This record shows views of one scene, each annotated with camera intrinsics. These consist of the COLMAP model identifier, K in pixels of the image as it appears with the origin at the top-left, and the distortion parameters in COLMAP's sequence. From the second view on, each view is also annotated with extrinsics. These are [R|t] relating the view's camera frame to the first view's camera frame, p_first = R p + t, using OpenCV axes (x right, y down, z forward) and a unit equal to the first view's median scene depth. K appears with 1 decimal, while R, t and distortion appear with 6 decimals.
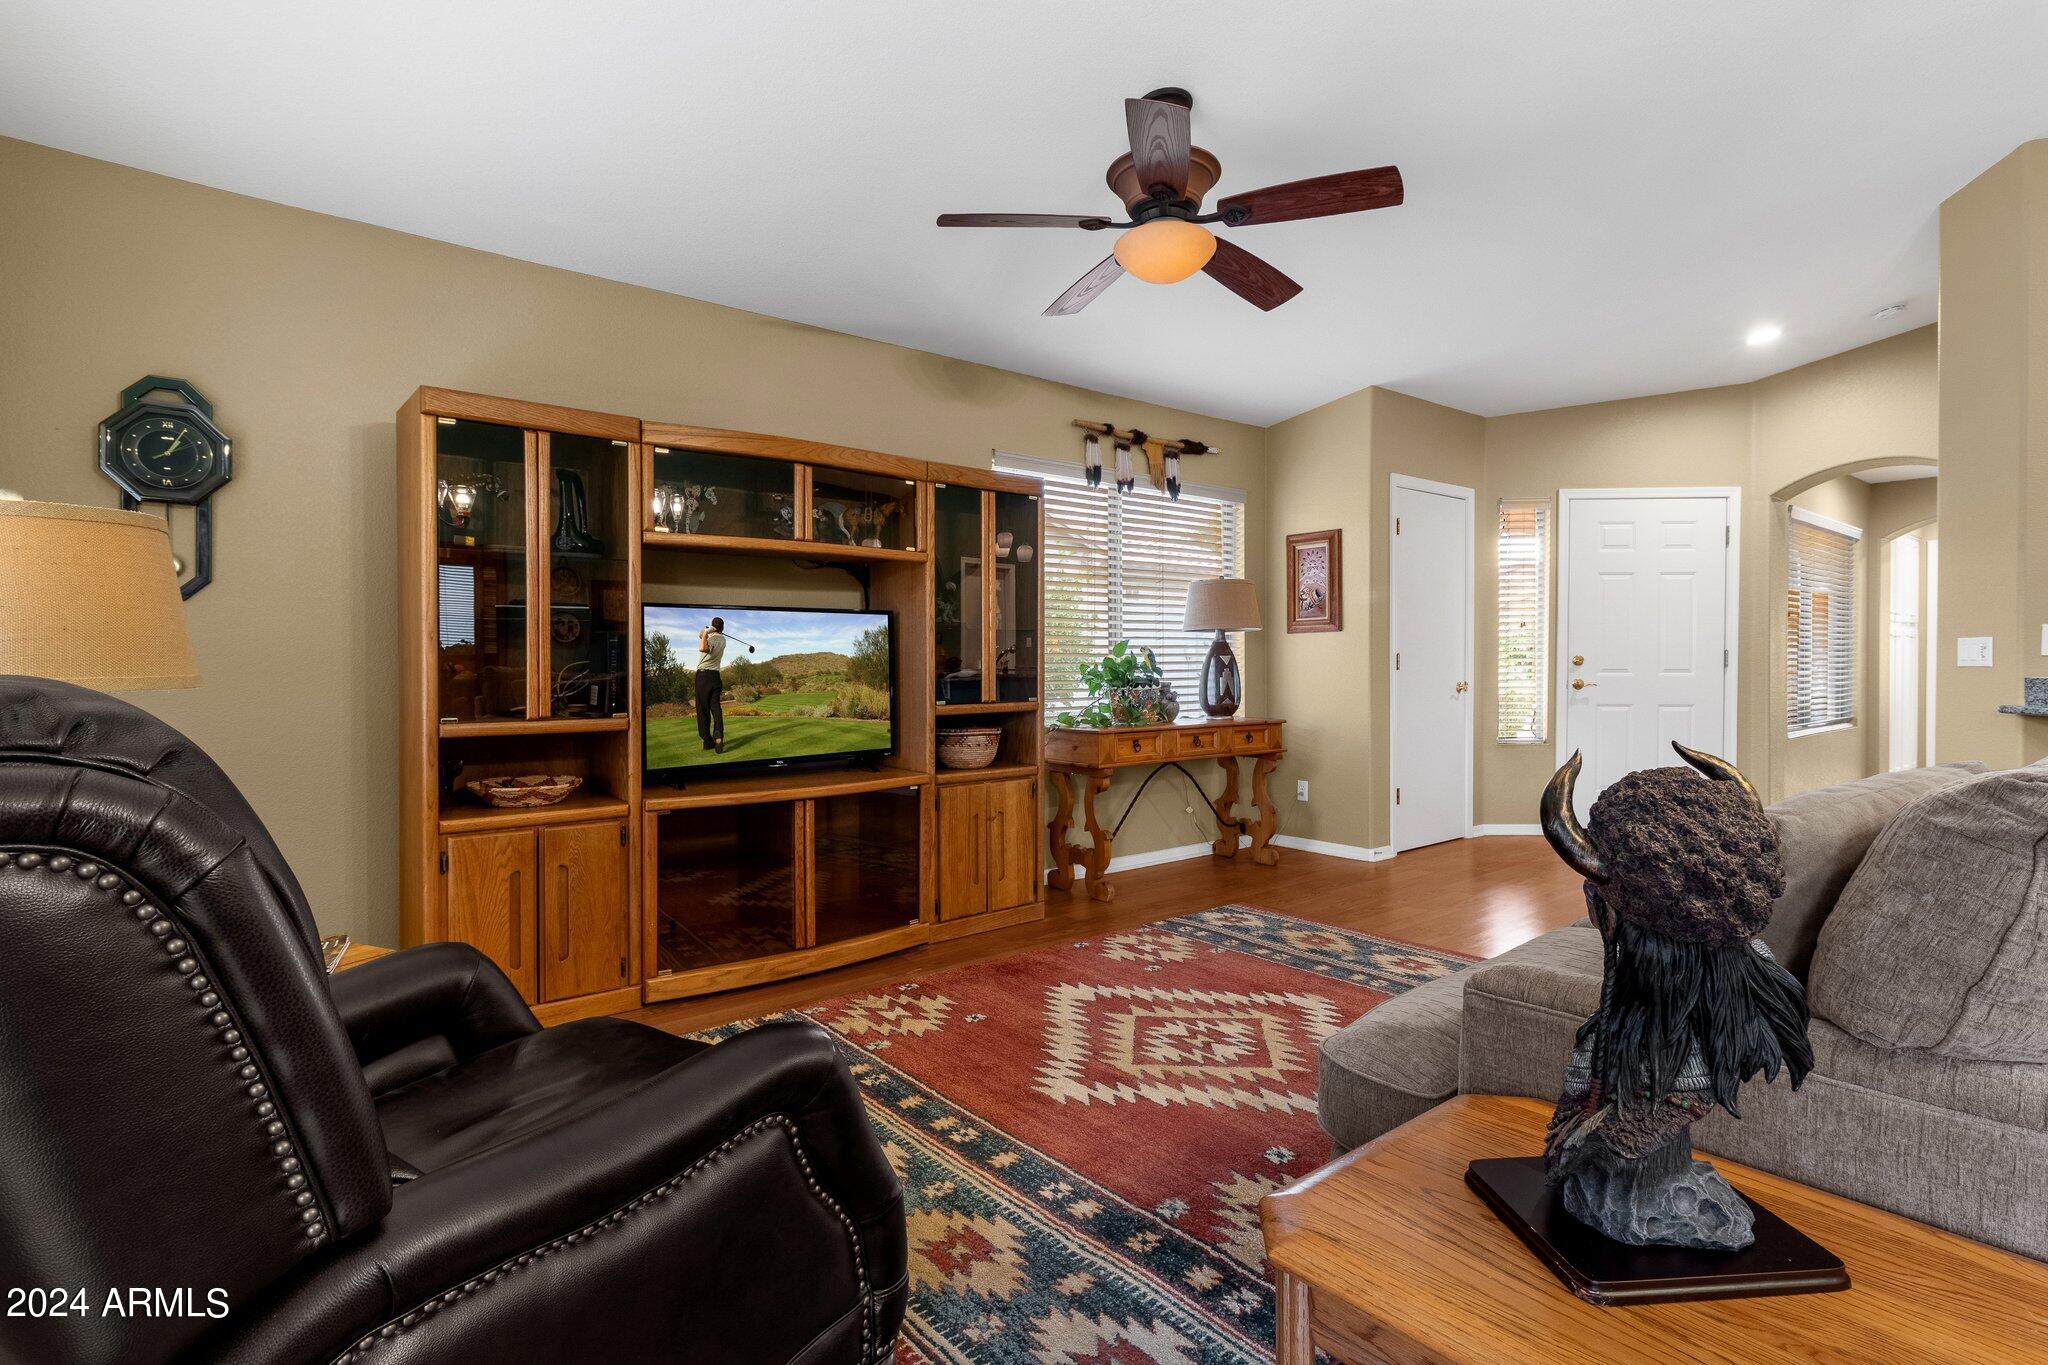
lens RADIAL K [[1016.6, 0, 1063.1], [0, 1016.6, 657.6], [0, 0, 1]] dist [-0.001122, -0.000006]
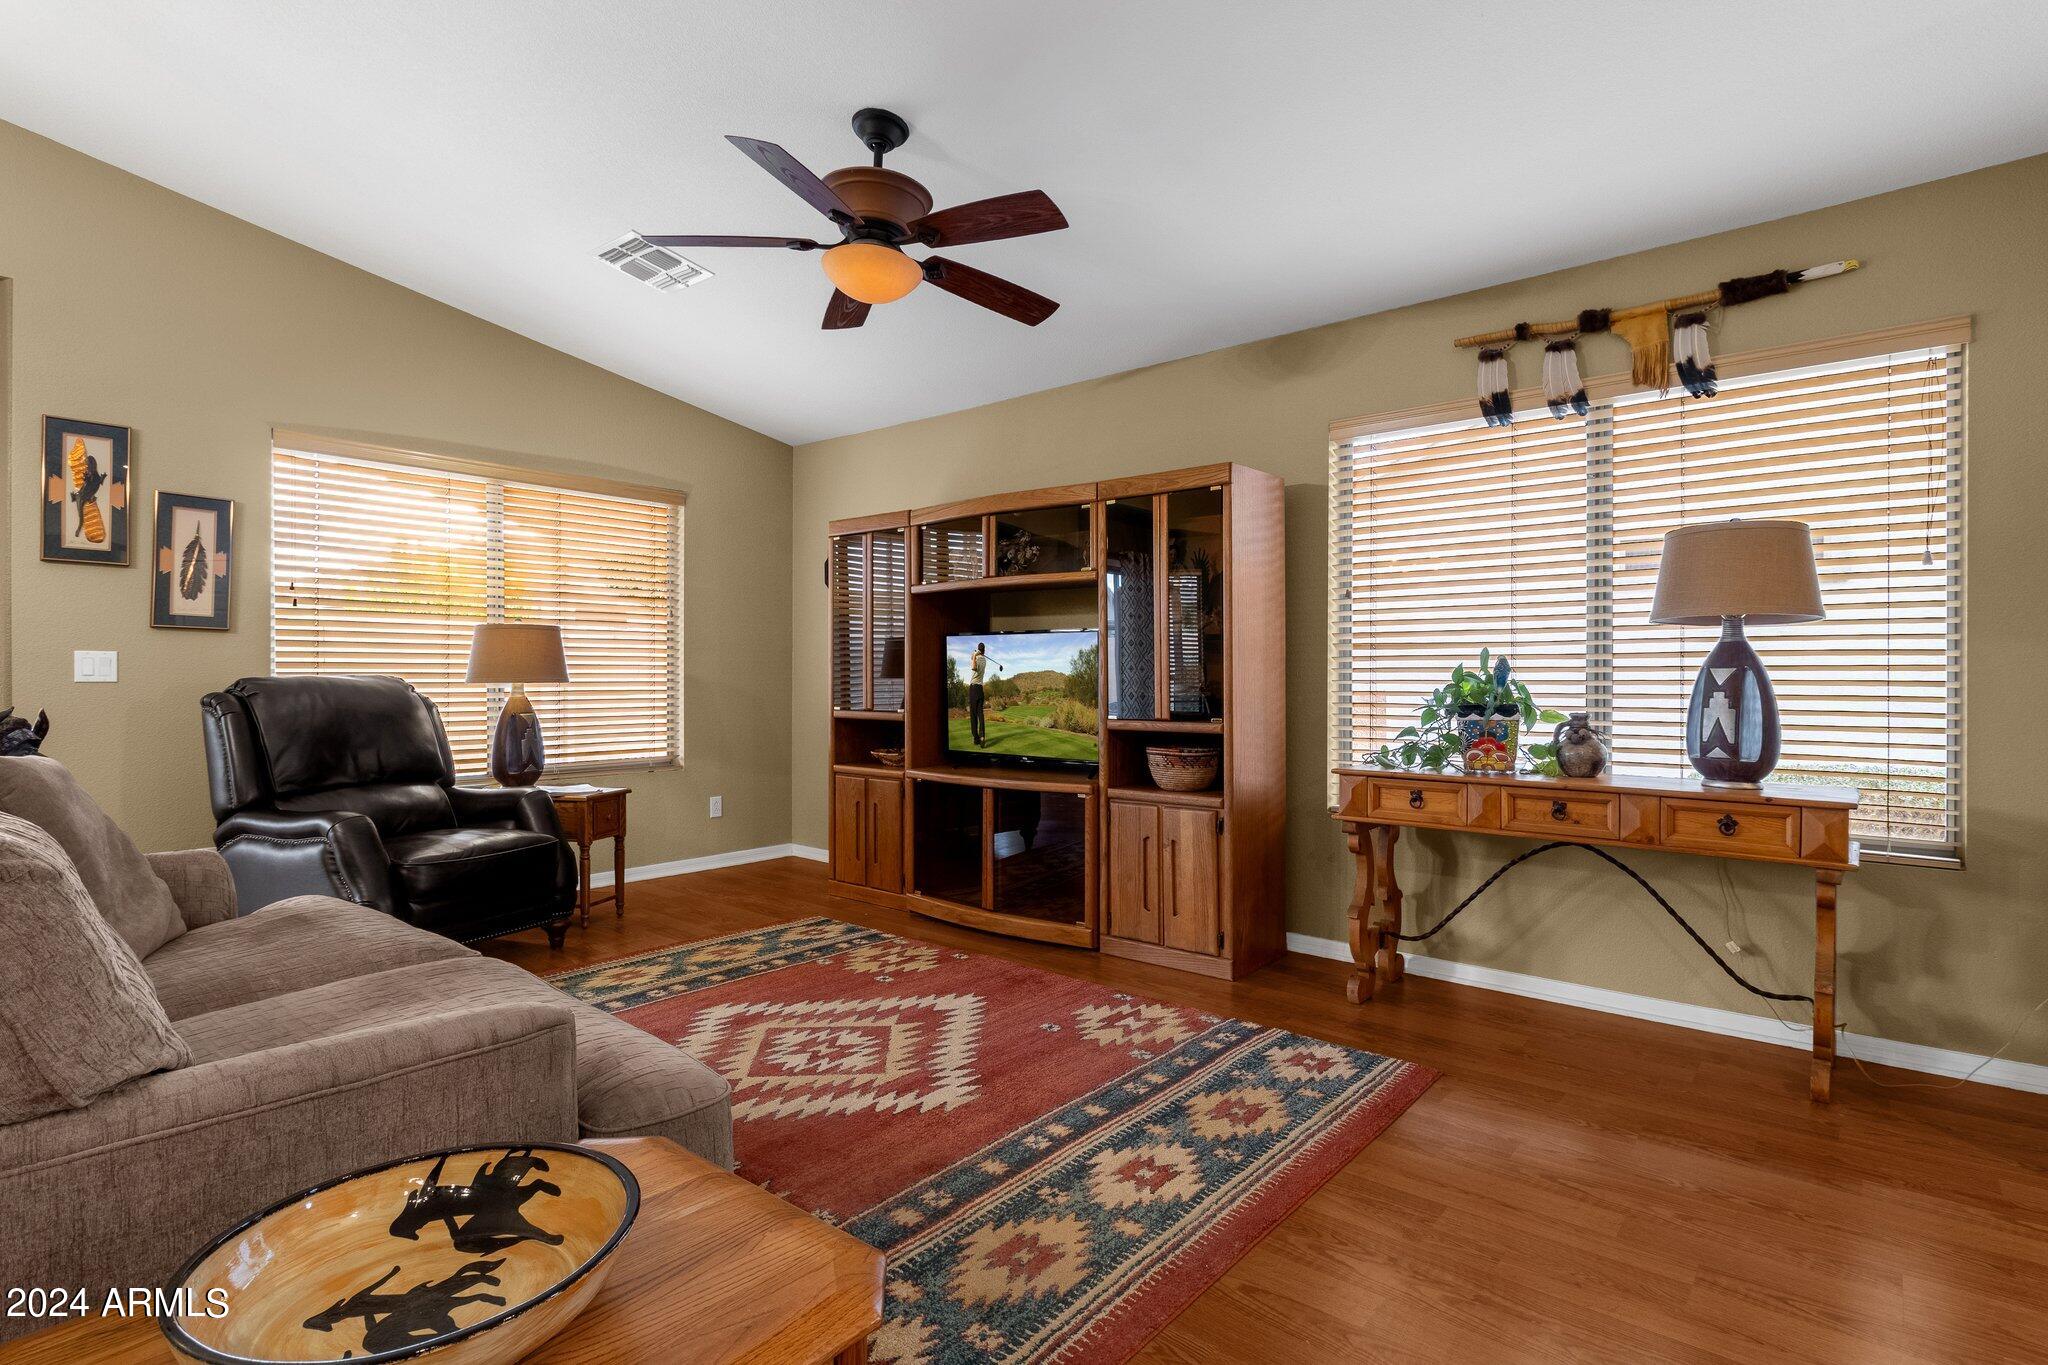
lens RADIAL K [[1012.9, 0, 1061.9], [0, 1012.9, 679.8], [0, 0, 1]] dist [-0.000028, -0.000507]
pose [[0.170699, 0.005095, -0.985310, 0.957701], [0.003453, 0.999977, 0.005769, -0.000812], [0.985317, -0.004387, 0.170678, 0.864544]]
